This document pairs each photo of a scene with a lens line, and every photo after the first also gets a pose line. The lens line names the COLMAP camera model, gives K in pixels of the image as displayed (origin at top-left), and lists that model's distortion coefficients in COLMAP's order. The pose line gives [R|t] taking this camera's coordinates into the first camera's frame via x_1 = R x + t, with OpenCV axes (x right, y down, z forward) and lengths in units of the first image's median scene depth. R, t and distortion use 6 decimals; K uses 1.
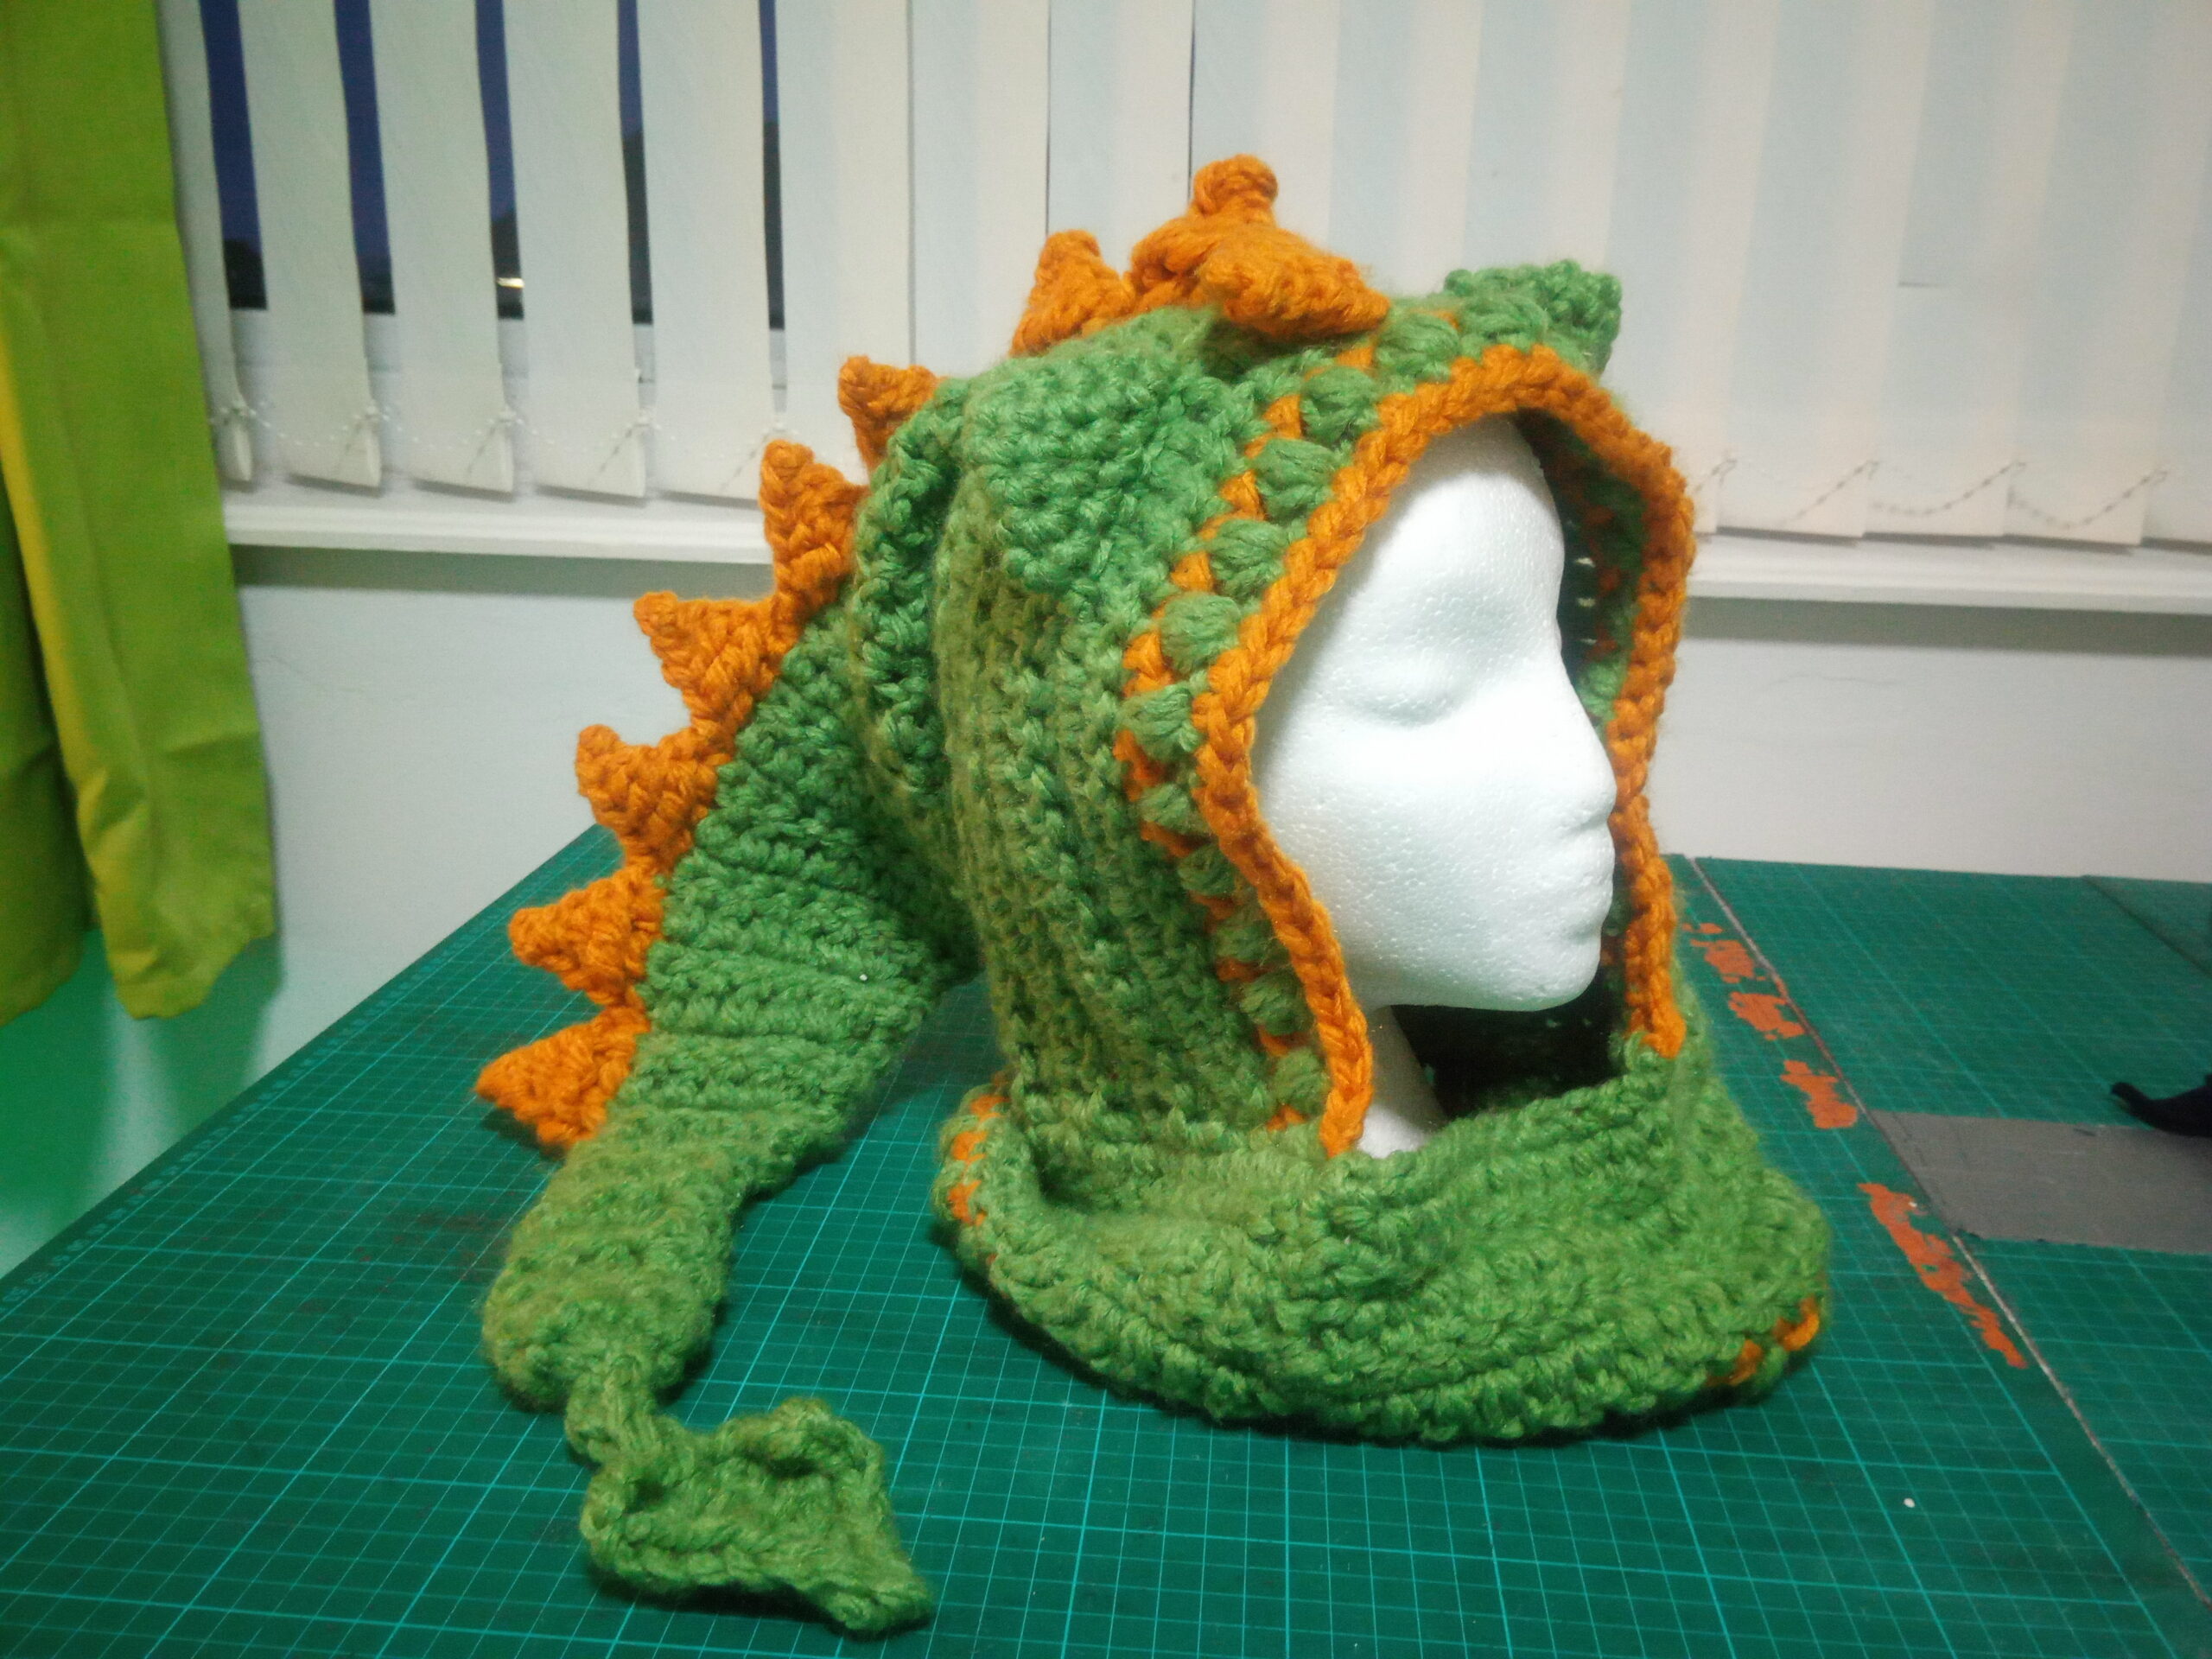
lens RADIAL K [[1784.4, 0, 1124.5], [0, 1784.4, 838.8], [0, 0, 1]] dist [0.081831, -0.110073]
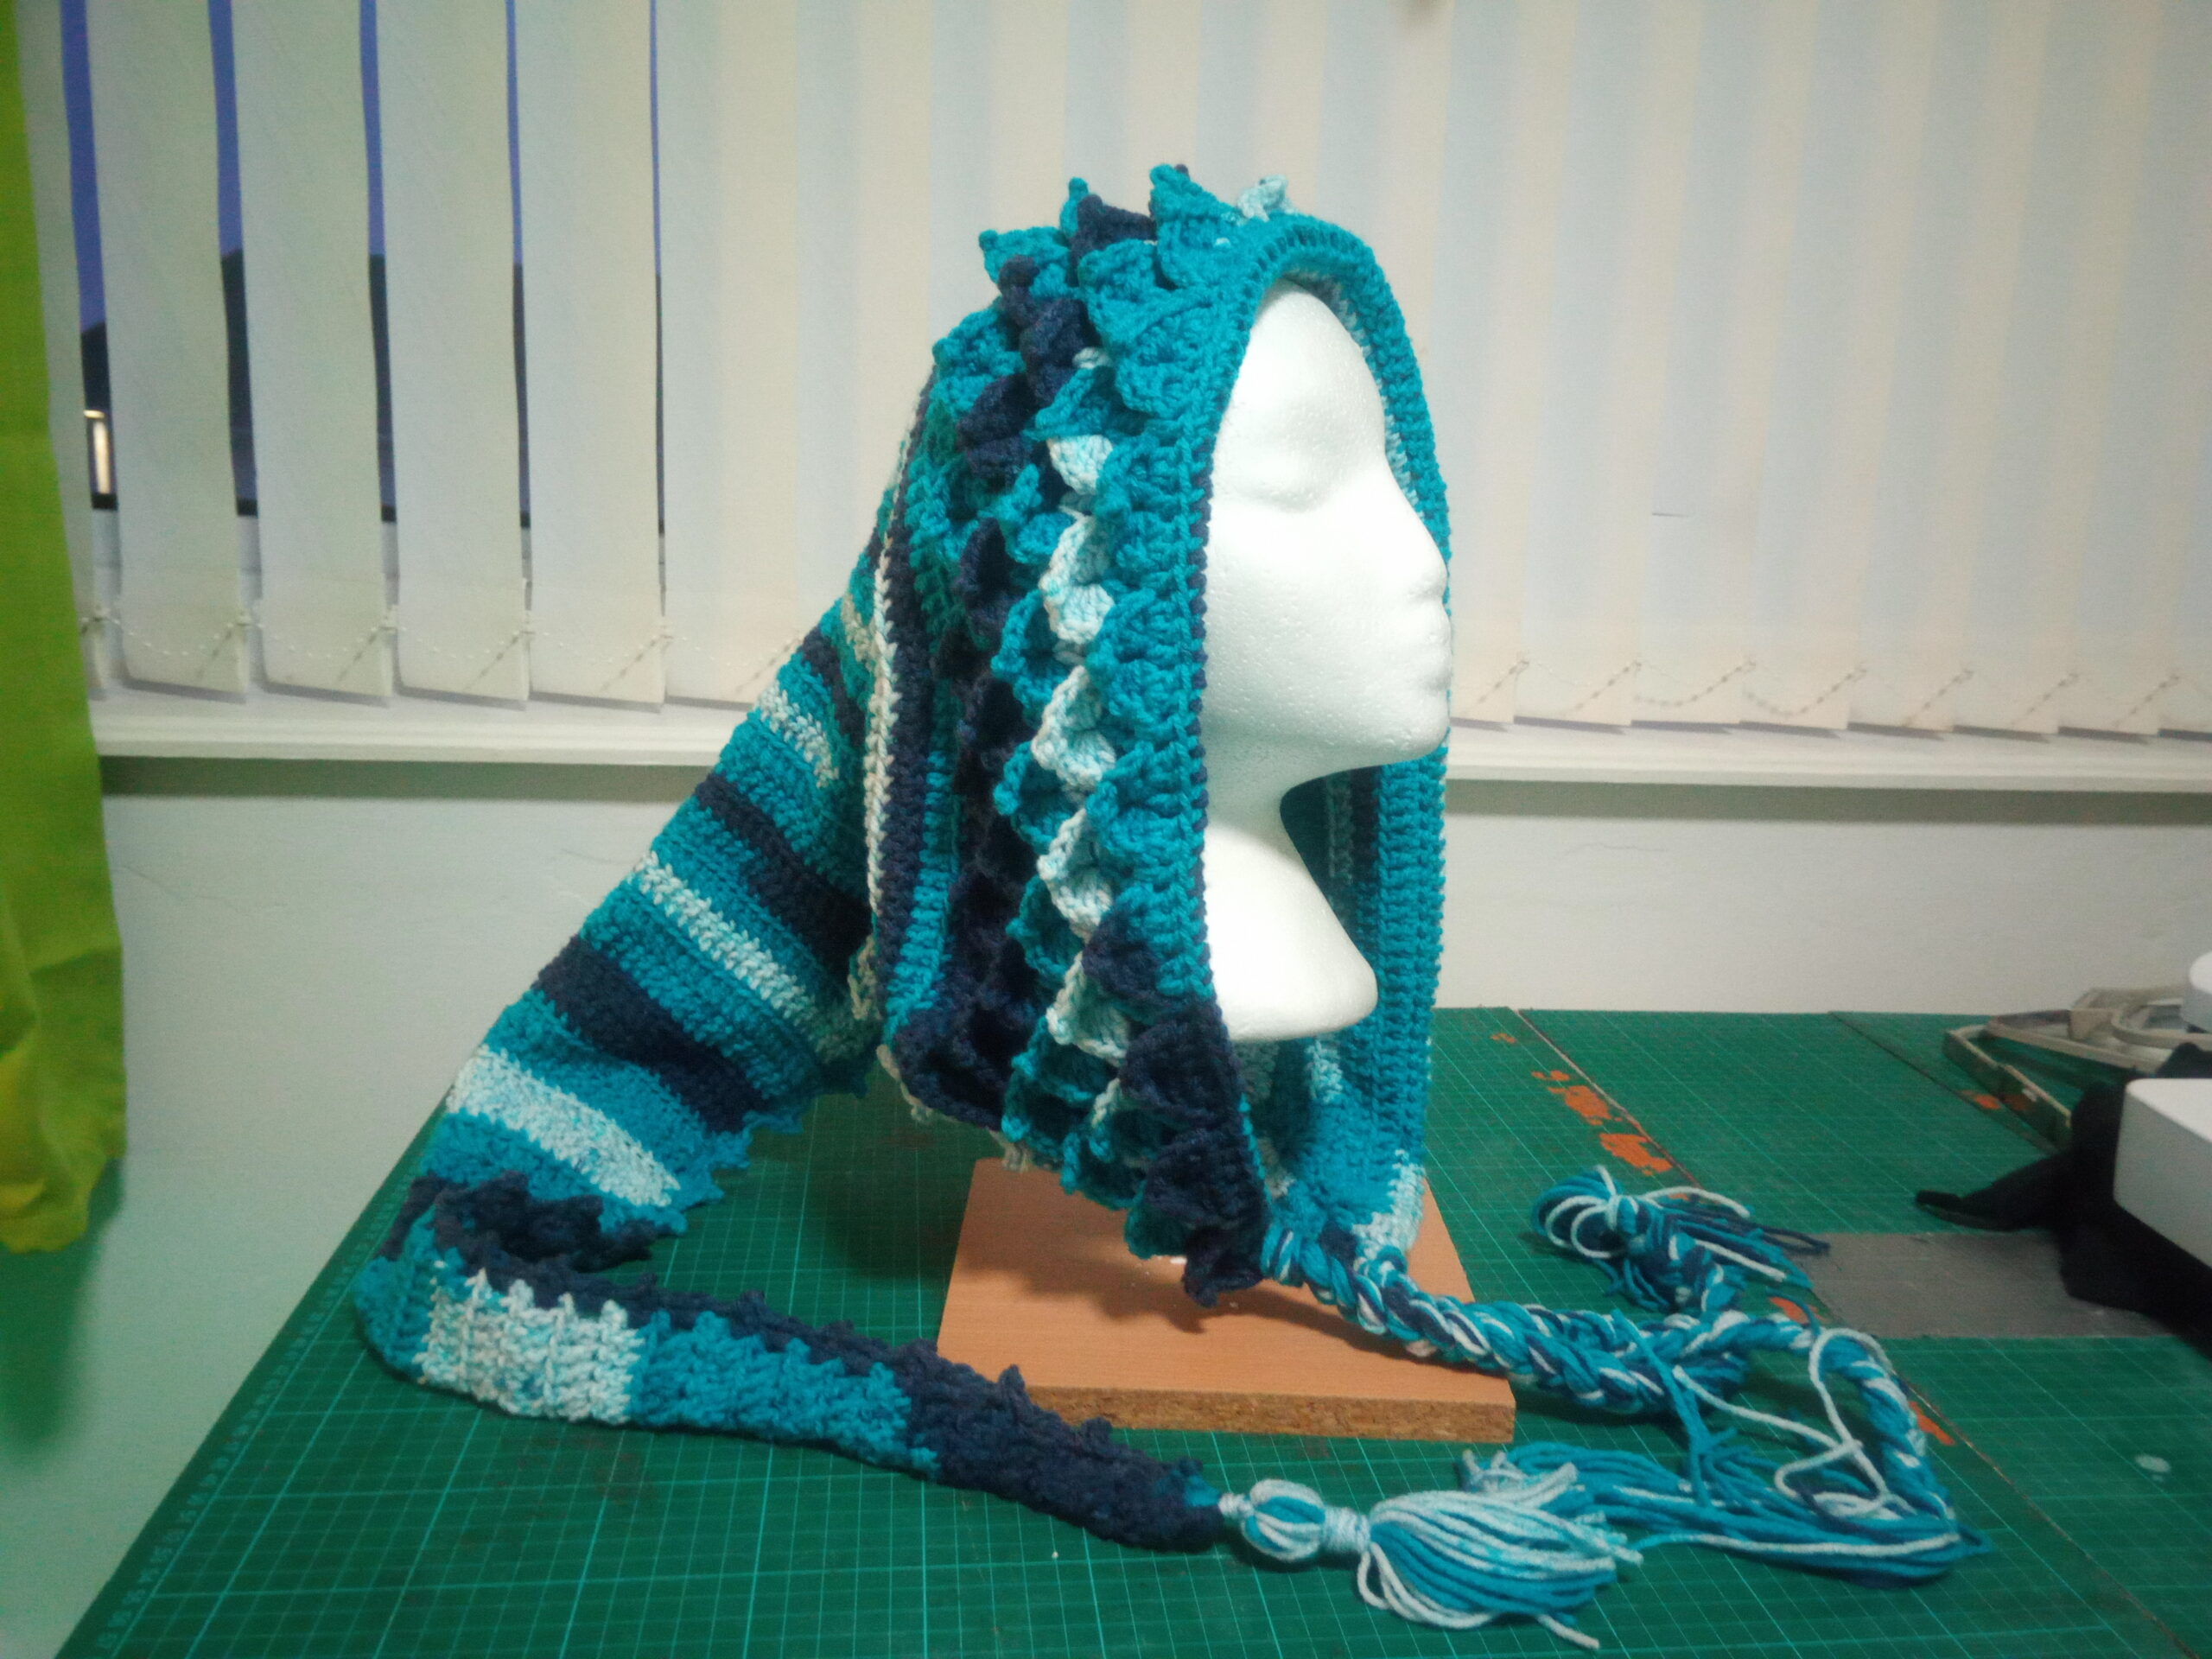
lens RADIAL K [[1784.4, 0, 1112.7], [0, 1784.4, 834.0], [0, 0, 1]] dist [0.081831, -0.110073]
pose [[0.979872, -0.025290, 0.198016, -0.187073], [0.040360, 0.996556, -0.072442, -0.034403], [-0.195502, 0.078975, 0.977518, -0.075539]]
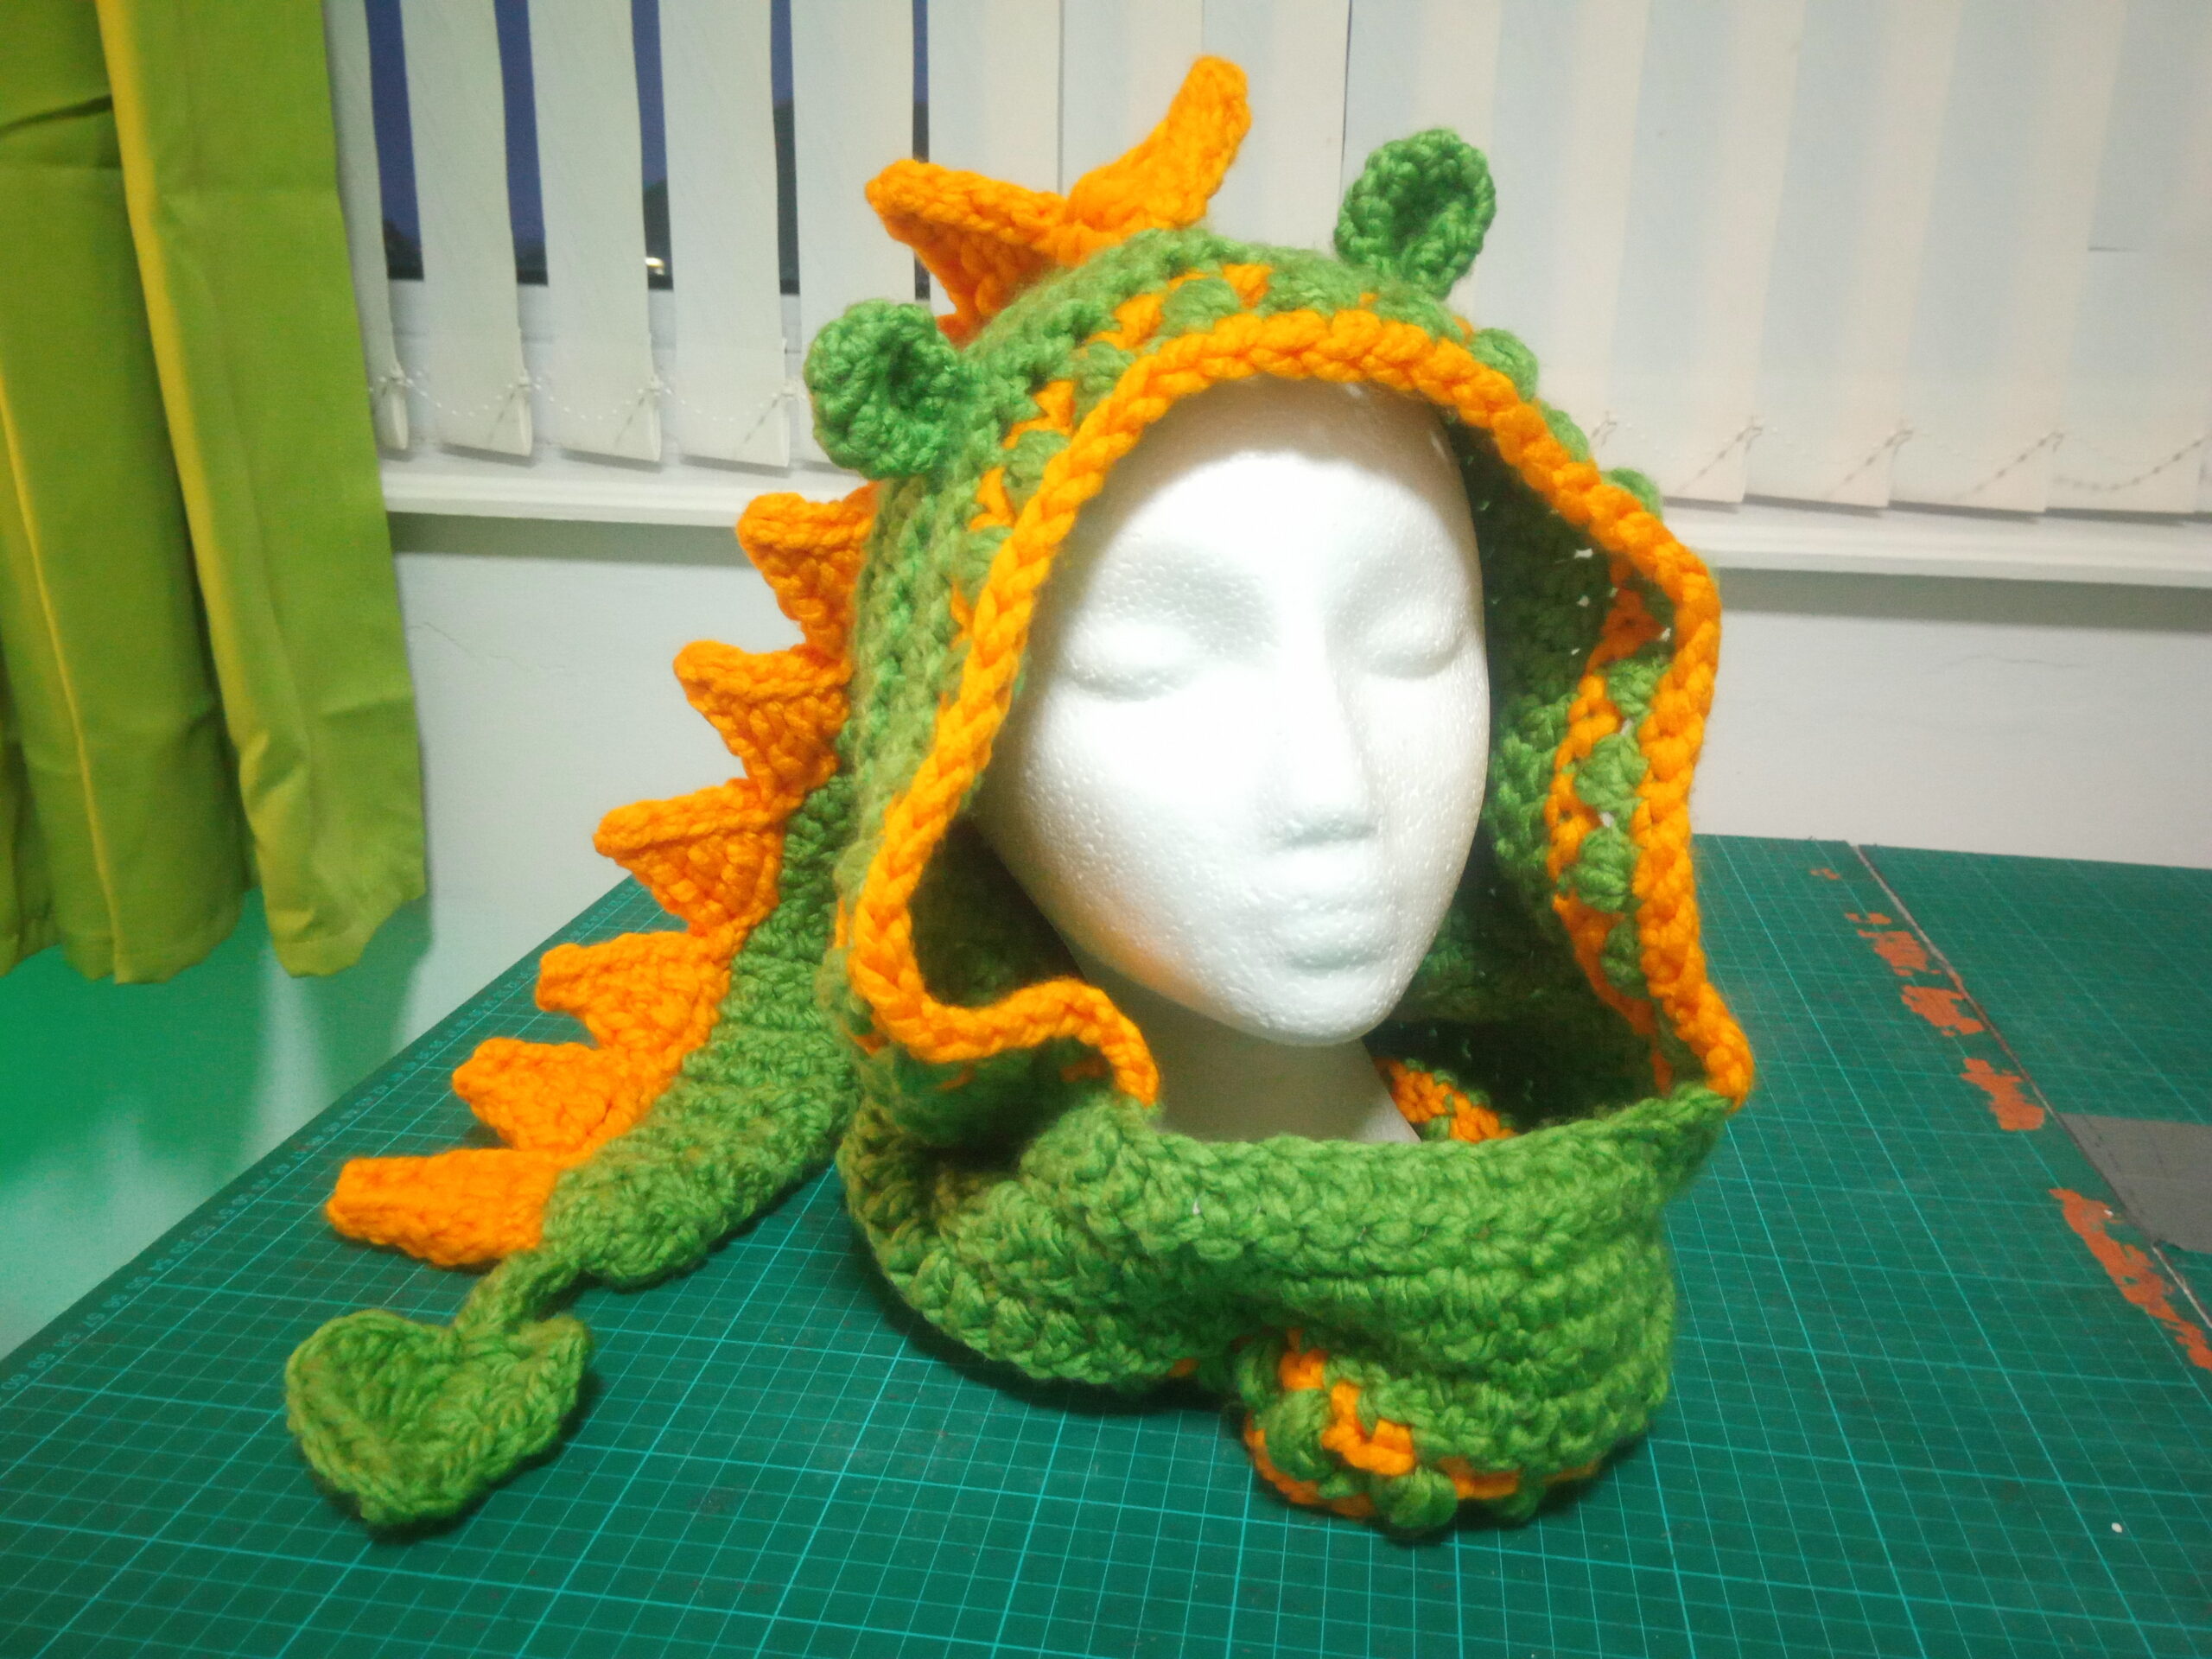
lens RADIAL K [[1784.4, 0, 1129.9], [0, 1784.4, 833.5], [0, 0, 1]] dist [0.081831, -0.110073]
pose [[0.998044, 0.016639, -0.060262, -0.017581], [-0.016088, 0.999824, 0.009620, 0.001579], [0.060411, -0.008631, 0.998136, 0.015150]]
